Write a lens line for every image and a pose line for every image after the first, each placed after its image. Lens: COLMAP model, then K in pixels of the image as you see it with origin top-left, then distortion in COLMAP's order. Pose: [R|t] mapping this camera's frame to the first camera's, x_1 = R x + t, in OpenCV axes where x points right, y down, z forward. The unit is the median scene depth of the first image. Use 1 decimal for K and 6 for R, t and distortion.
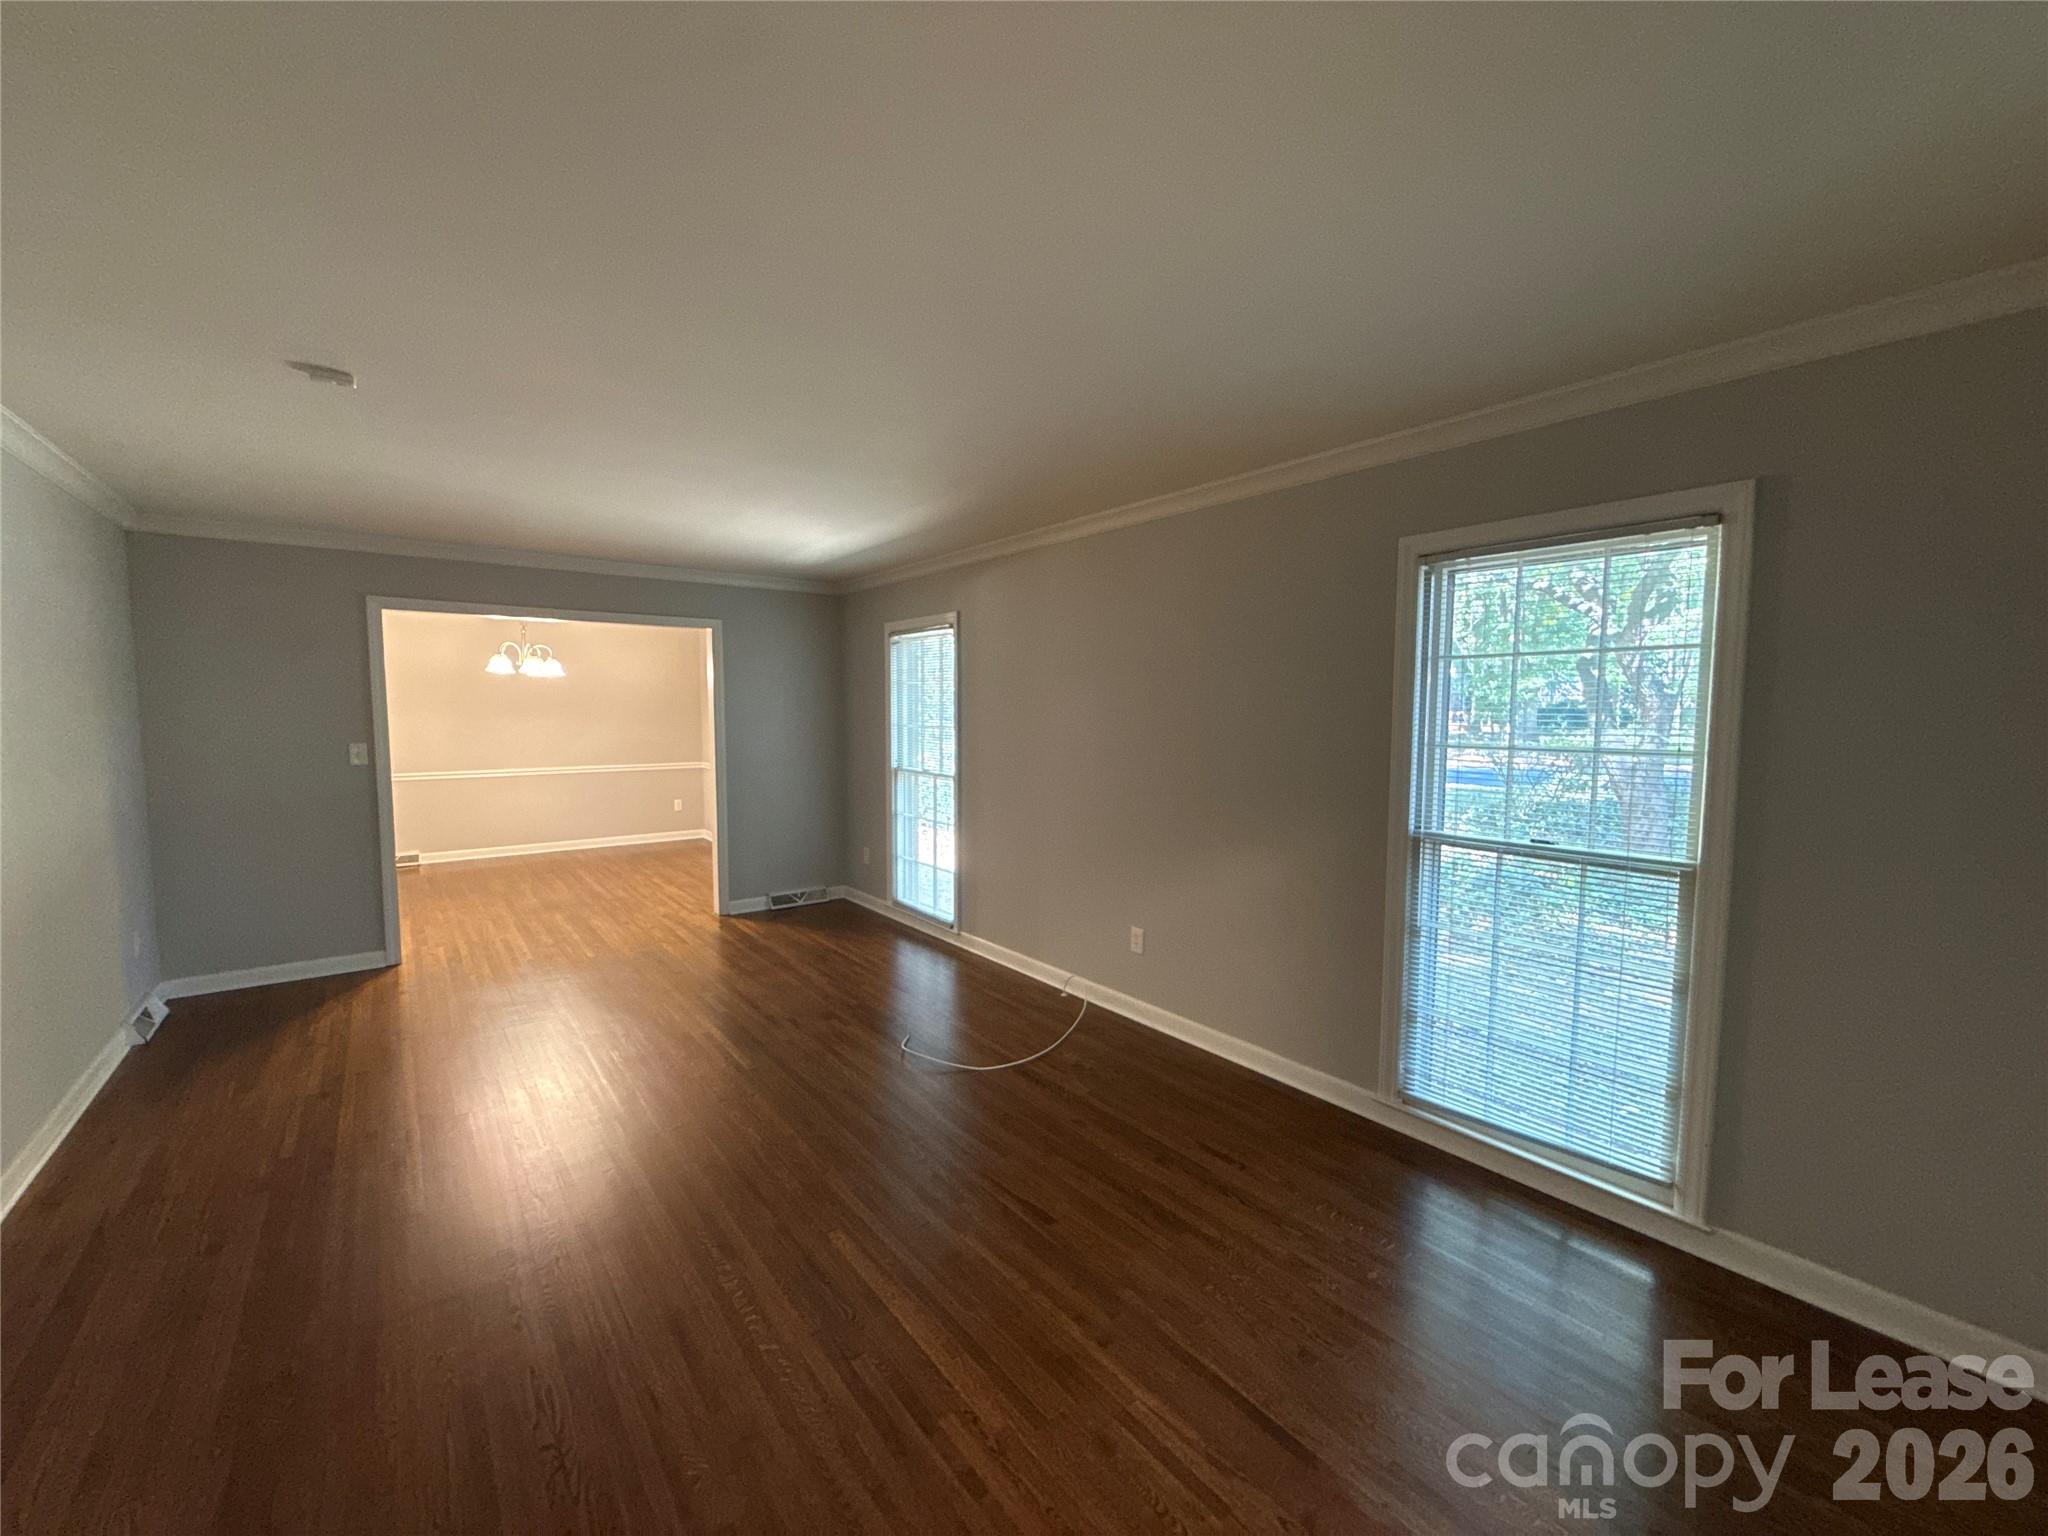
lens RADIAL K [[821.2, 0, 1006.2], [0, 821.2, 768.9], [0, 0, 1]] dist [0.010652, 0.000110]
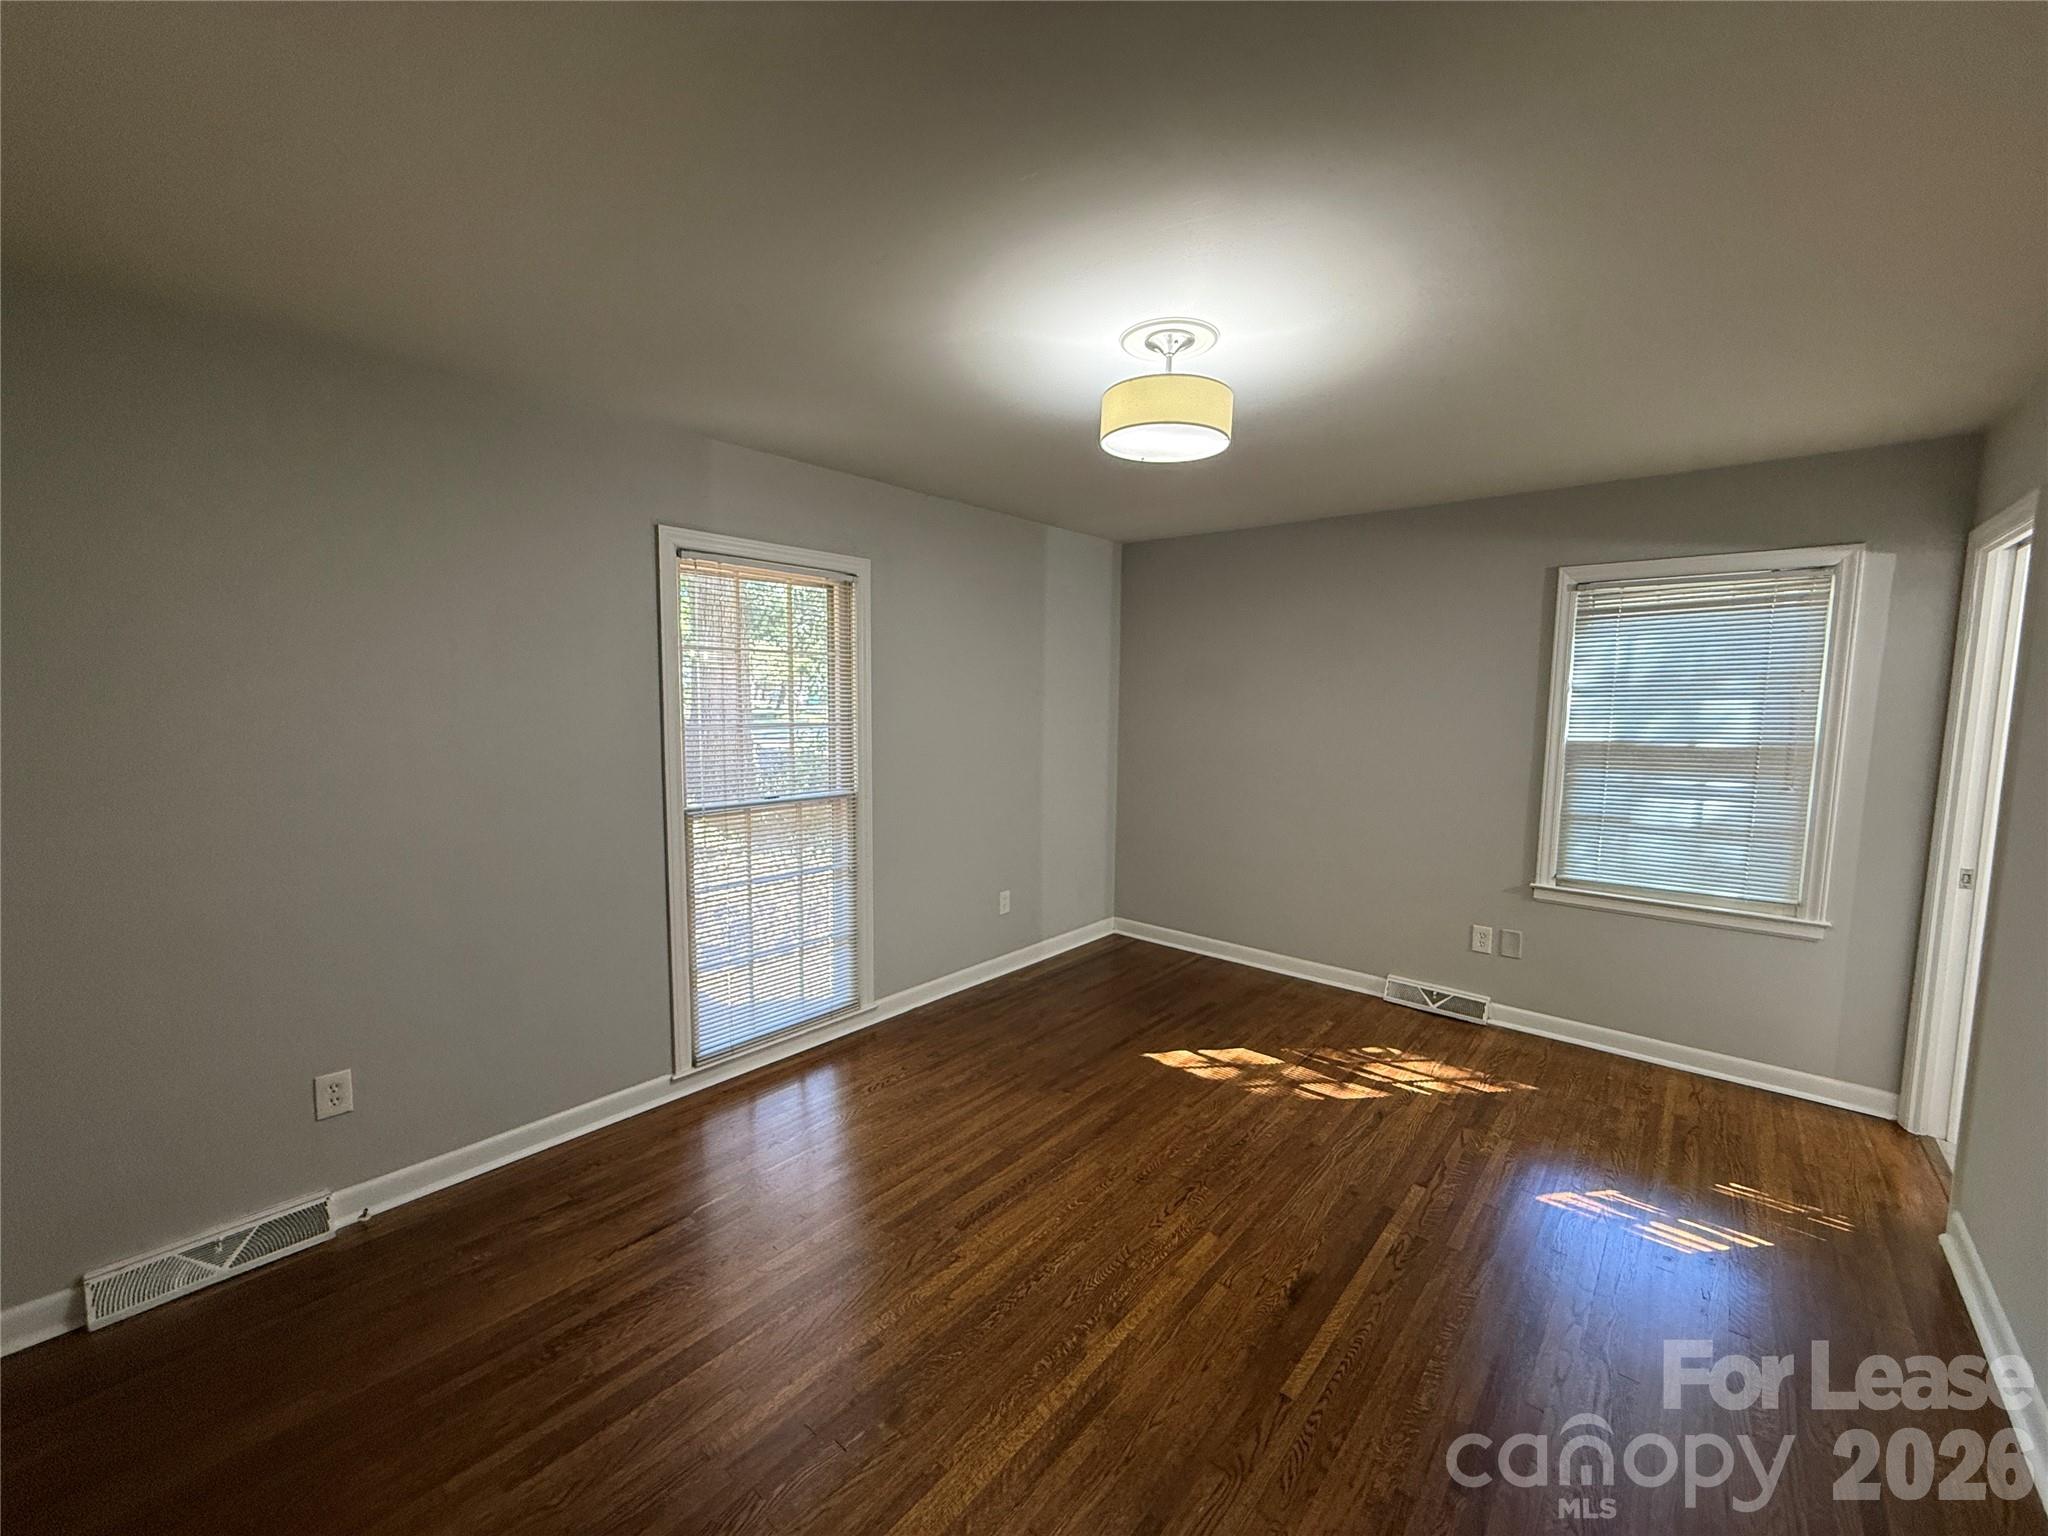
lens RADIAL K [[821.2, 0, 1006.2], [0, 821.2, 768.9], [0, 0, 1]] dist [0.010652, 0.000110]
pose [[-0.207563, -0.094595, 0.973637, -0.711276], [0.063482, 0.991913, 0.109904, -0.076597], [-0.976160, 0.084621, -0.199879, 0.923163]]
